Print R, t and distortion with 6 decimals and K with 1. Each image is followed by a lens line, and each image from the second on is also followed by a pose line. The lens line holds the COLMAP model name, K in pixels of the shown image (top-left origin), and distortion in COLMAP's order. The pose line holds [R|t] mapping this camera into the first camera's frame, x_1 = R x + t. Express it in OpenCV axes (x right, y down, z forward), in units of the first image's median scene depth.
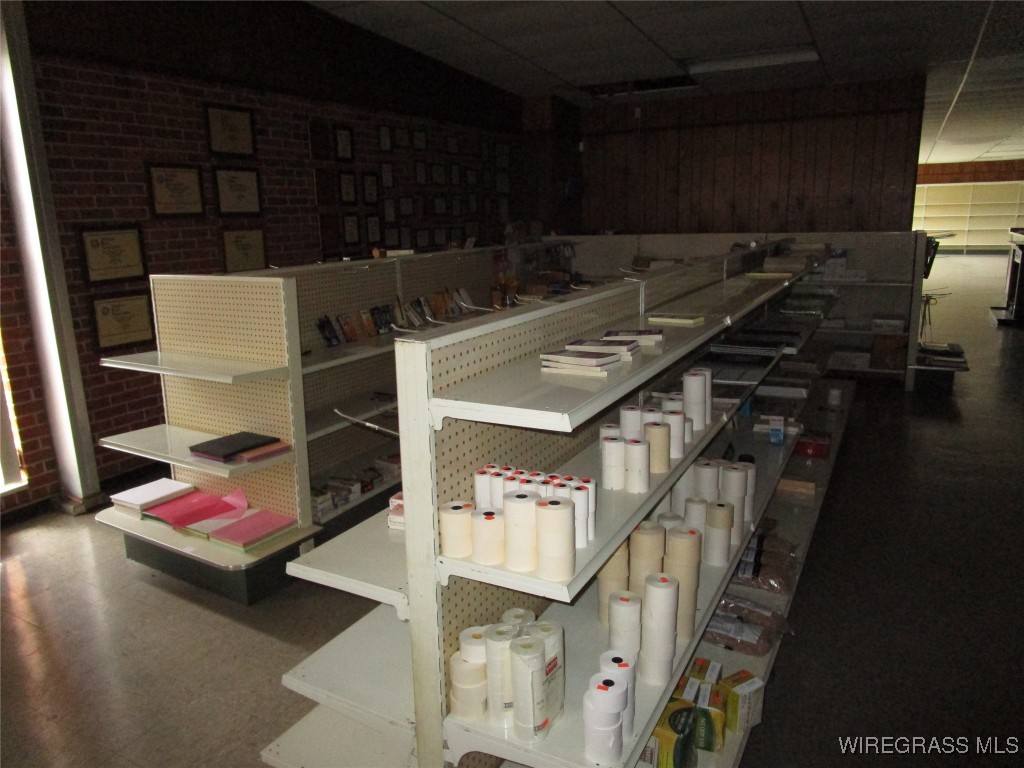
lens RADIAL K [[725.3, 0, 511.9], [0, 725.3, 387.0], [0, 0, 1]] dist [-0.027963, 0.007822]
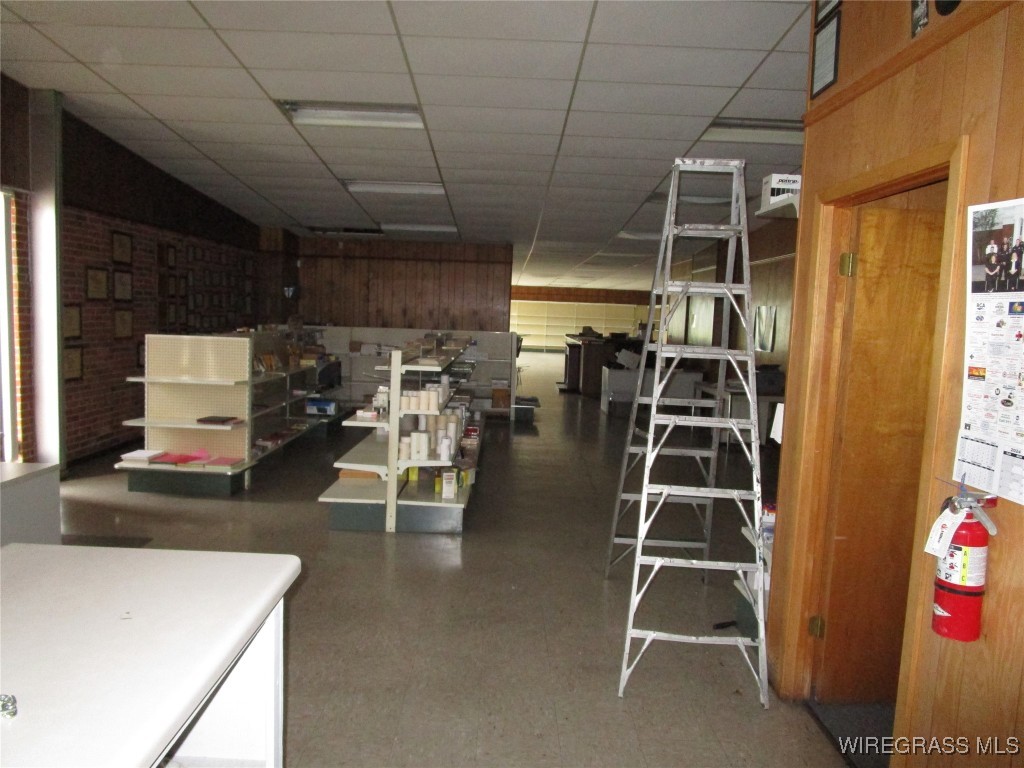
lens RADIAL K [[725.3, 0, 511.9], [0, 725.3, 387.0], [0, 0, 1]] dist [-0.027963, 0.007822]
pose [[0.875728, 0.011064, 0.482677, -0.309041], [0.051578, 0.991872, -0.116314, 0.129330], [-0.480041, 0.126755, 0.868040, -0.554328]]
